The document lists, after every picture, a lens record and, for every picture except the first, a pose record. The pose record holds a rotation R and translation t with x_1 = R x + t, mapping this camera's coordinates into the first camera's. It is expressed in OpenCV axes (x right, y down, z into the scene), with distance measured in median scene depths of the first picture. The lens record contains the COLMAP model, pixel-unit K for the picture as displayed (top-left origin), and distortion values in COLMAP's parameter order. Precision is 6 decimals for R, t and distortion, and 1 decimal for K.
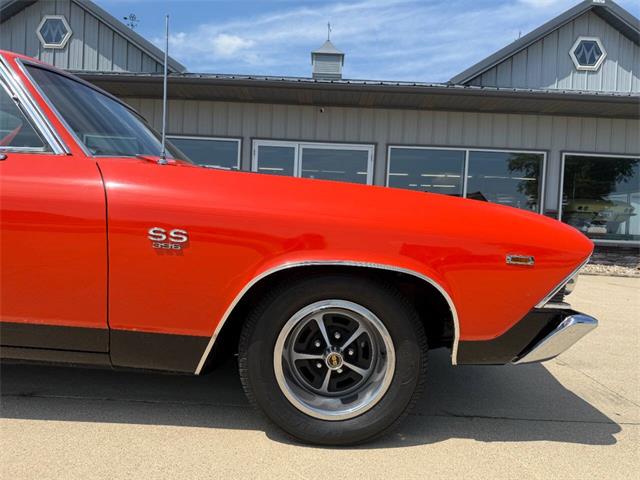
lens RADIAL K [[436.6, 0, 316.5], [0, 436.6, 241.7], [0, 0, 1]] dist [0.024115, -0.035105]
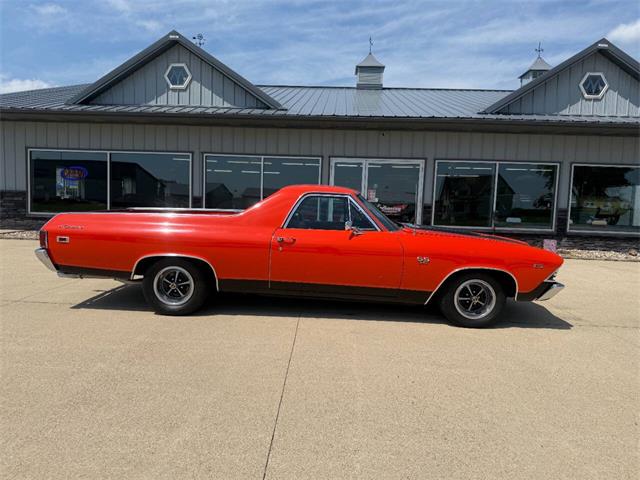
lens RADIAL K [[436.6, 0, 316.5], [0, 436.6, 241.7], [0, 0, 1]] dist [0.024115, -0.035105]
pose [[0.999490, -0.008231, -0.030847, -0.150239], [0.009695, 0.998819, 0.047601, -0.043871], [0.030418, -0.047876, 0.998390, -0.317195]]
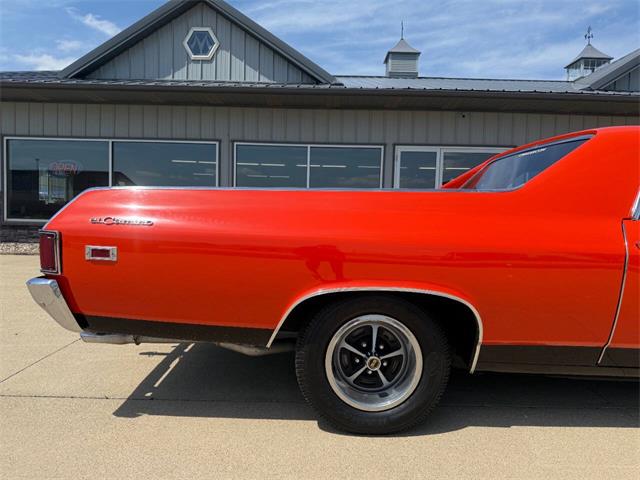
lens RADIAL K [[436.6, 0, 316.5], [0, 436.6, 241.7], [0, 0, 1]] dist [0.024115, -0.035105]
pose [[0.999749, -0.020006, 0.010101, -0.348940], [0.019766, 0.999532, 0.023351, -0.033880], [-0.010563, -0.023146, 0.999676, -0.040266]]
